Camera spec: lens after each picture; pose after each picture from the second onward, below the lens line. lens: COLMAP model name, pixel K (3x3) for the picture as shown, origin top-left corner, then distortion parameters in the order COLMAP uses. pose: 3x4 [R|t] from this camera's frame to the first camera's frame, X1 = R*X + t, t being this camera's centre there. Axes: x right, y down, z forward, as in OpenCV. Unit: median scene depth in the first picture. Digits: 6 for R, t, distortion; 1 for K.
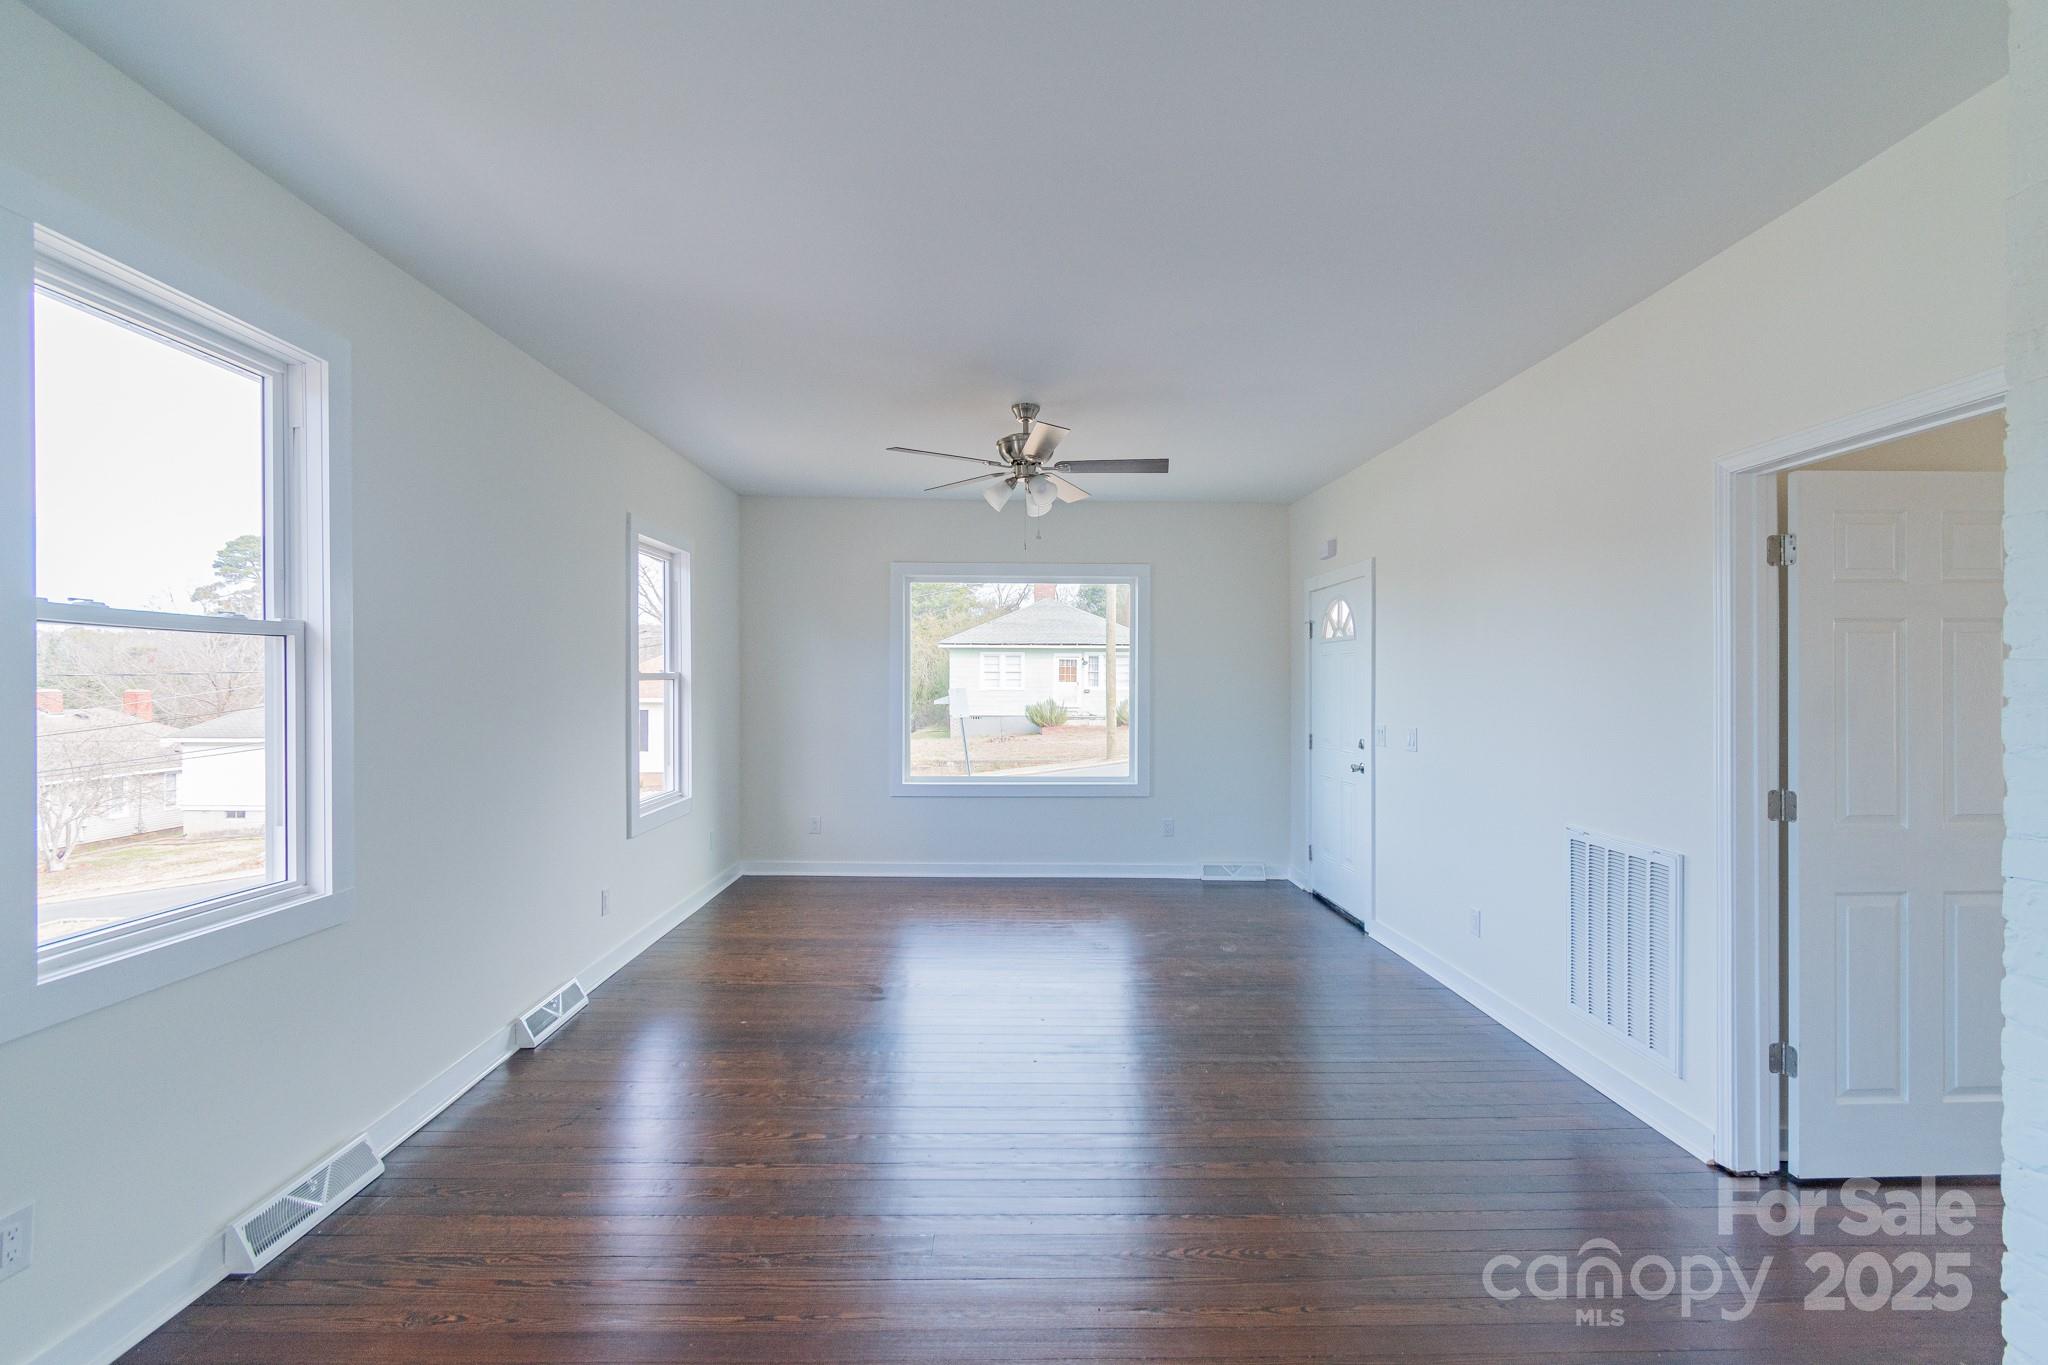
lens RADIAL K [[914.3, 0, 1024.2], [0, 914.3, 687.3], [0, 0, 1]] dist [-0.001960, -0.000158]
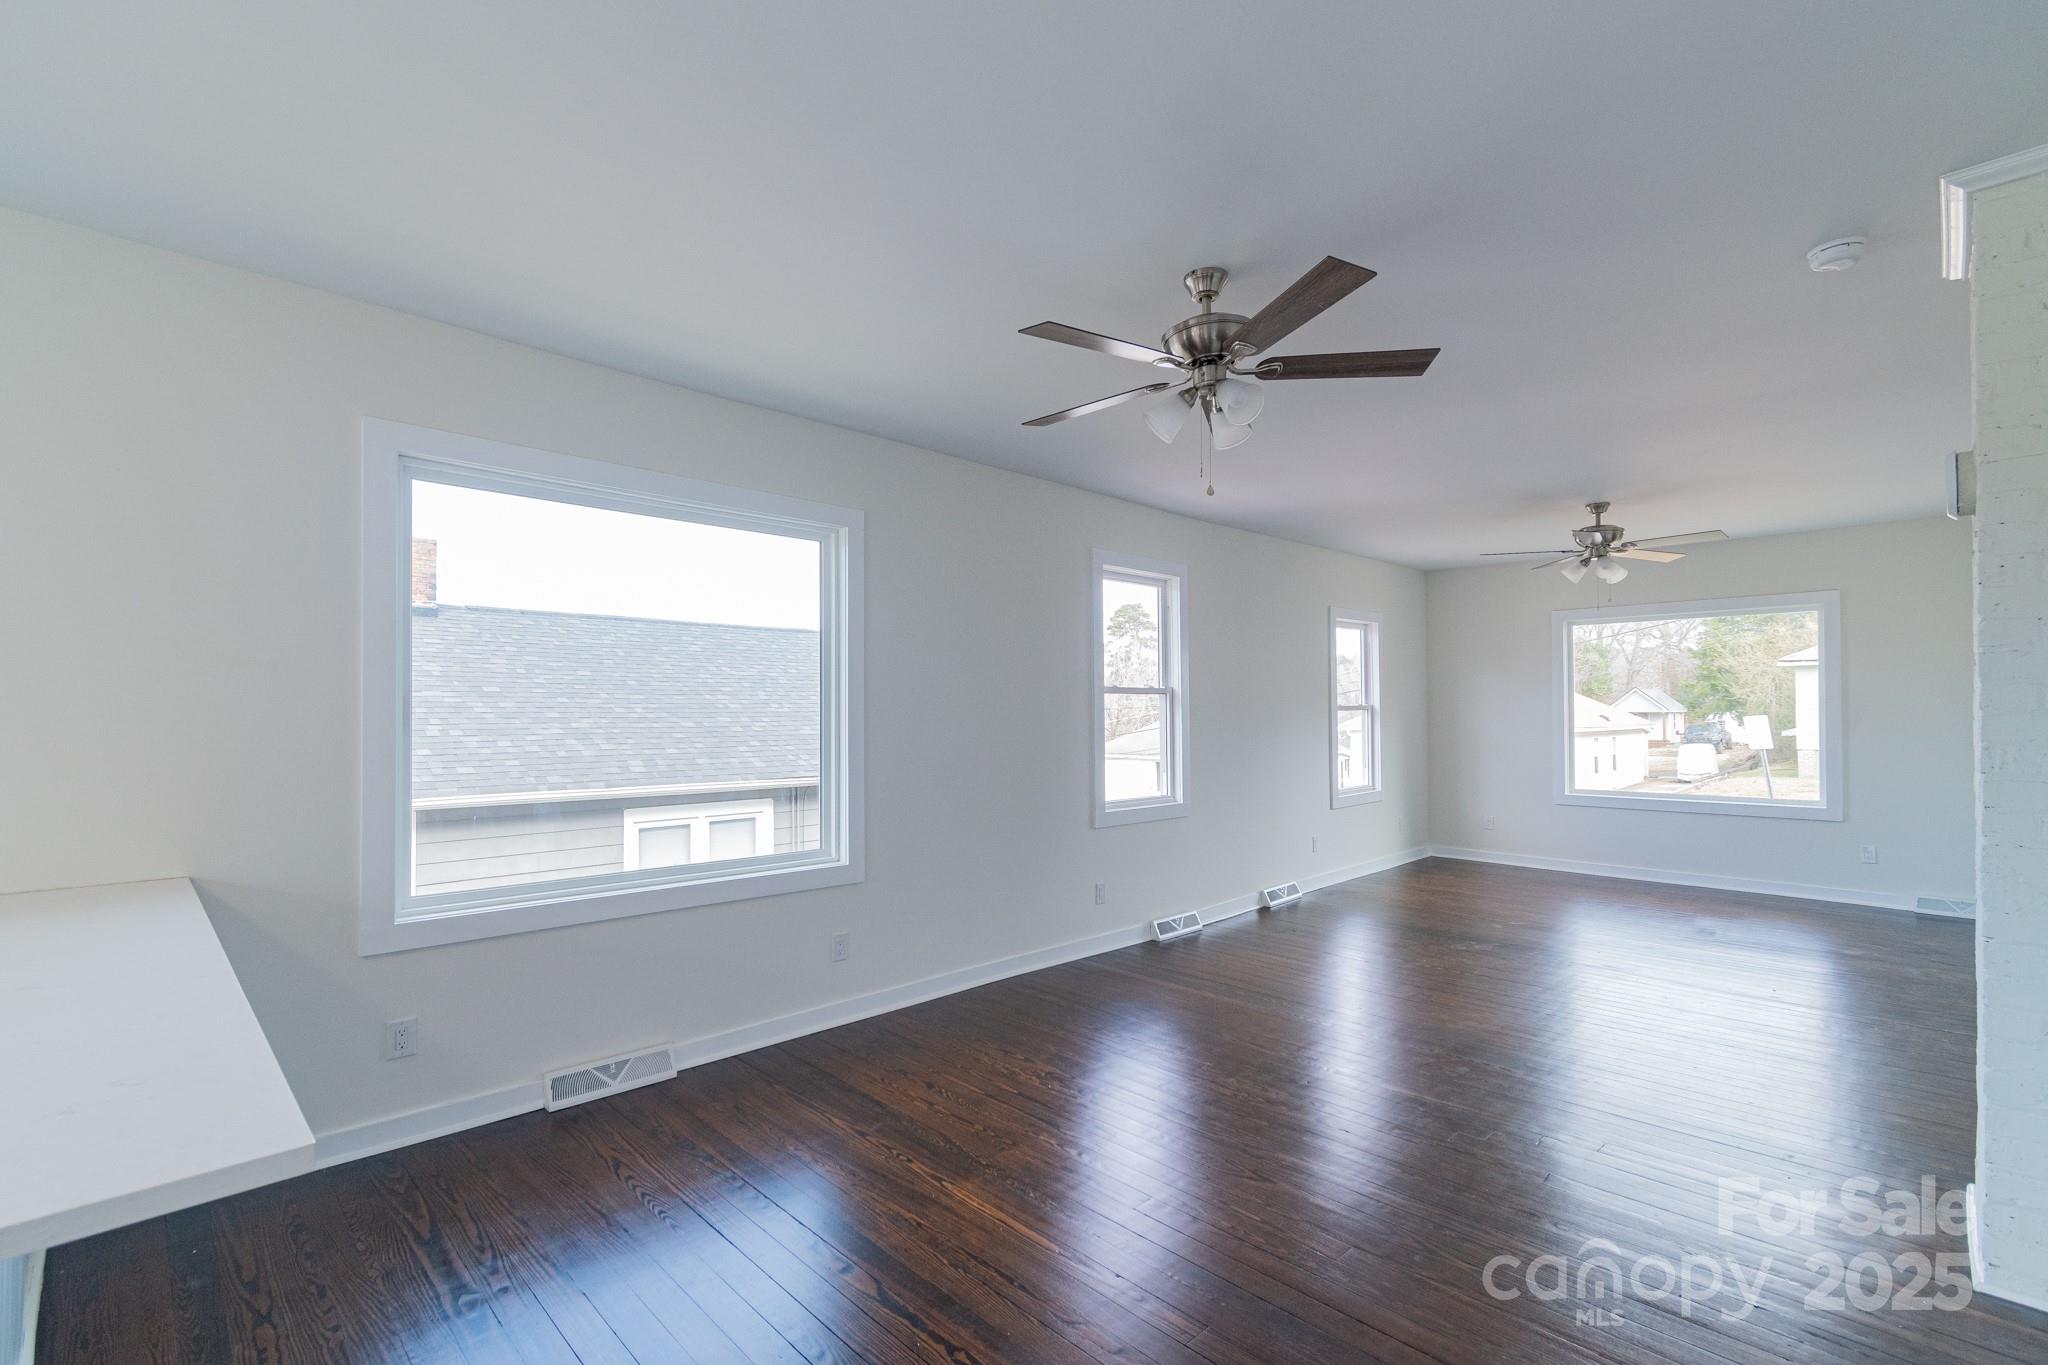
lens RADIAL K [[914.3, 0, 1022.3], [0, 914.3, 698.5], [0, 0, 1]] dist [-0.001960, -0.000158]
pose [[0.683255, -0.019925, -0.729908, 0.284336], [0.005117, 0.999734, -0.022500, 0.003340], [0.730162, 0.011638, 0.683175, -0.379768]]
